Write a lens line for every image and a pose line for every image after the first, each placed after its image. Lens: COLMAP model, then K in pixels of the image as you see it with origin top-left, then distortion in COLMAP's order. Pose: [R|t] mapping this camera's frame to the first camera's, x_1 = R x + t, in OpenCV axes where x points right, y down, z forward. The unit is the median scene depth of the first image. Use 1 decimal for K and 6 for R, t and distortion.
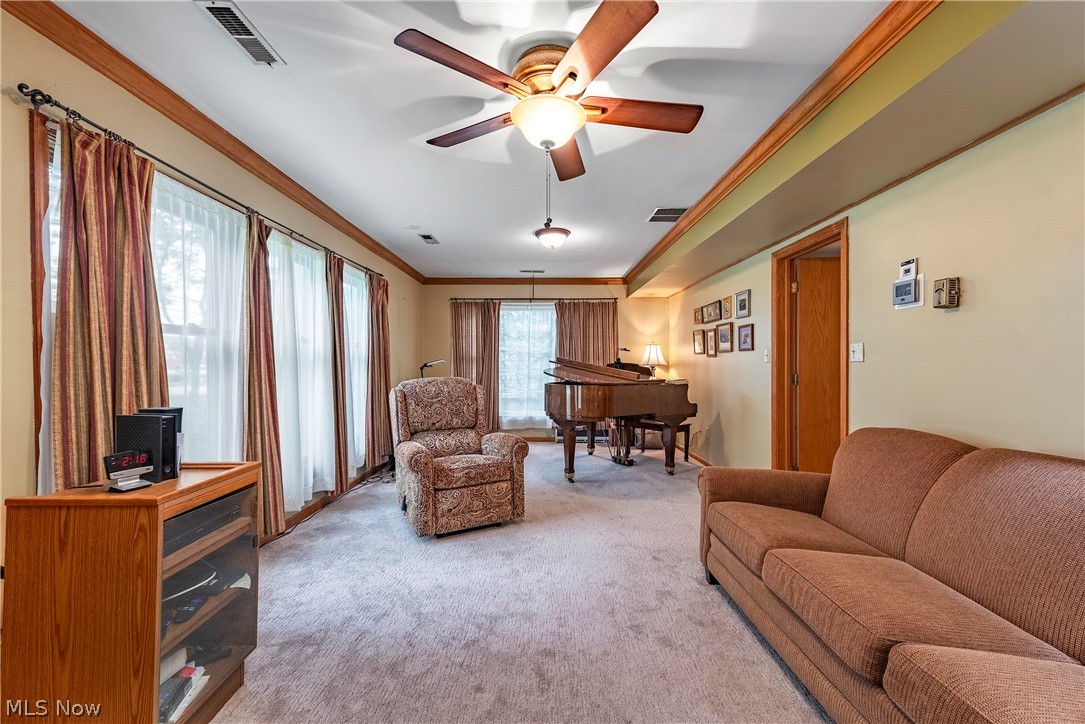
lens RADIAL K [[451.2, 0, 547.3], [0, 451.2, 366.2], [0, 0, 1]] dist [0.000571, 0.000016]
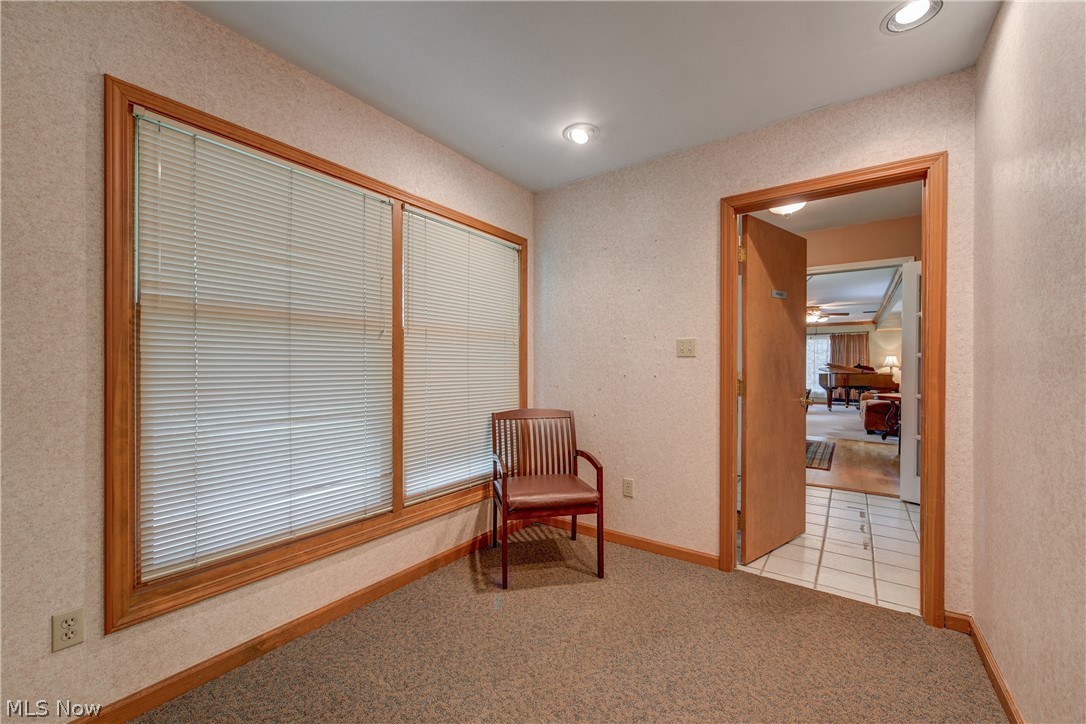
lens RADIAL K [[432.8, 0, 547.2], [0, 432.8, 365.9], [0, 0, 1]] dist [-0.000310, -0.000054]
pose [[0.810263, 0.000730, -0.586066, 0.161098], [-0.001594, 0.999998, -0.000959, -0.000563], [0.586064, 0.001711, 0.810263, -1.655521]]
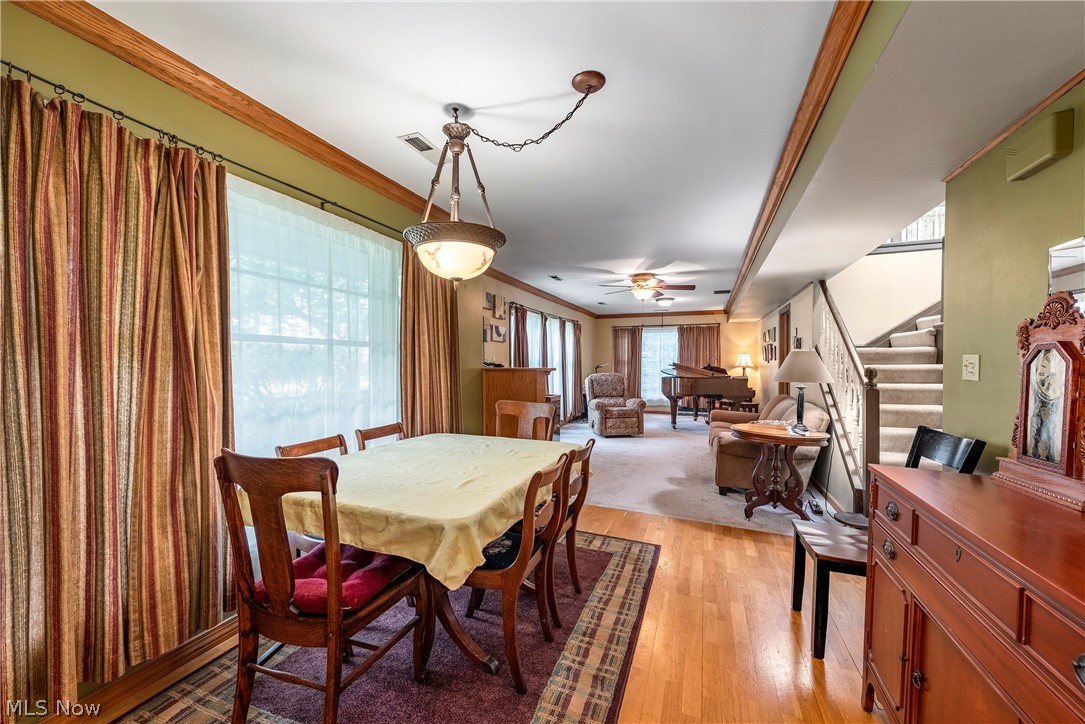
lens RADIAL K [[432.4, 0, 541.7], [0, 432.4, 366.9], [0, 0, 1]] dist [-0.000310, -0.000054]
pose [[0.931176, 0.008080, -0.364482, 0.163227], [-0.005466, 0.999951, 0.008204, -0.013872], [0.364530, -0.005648, 0.931174, -0.757990]]
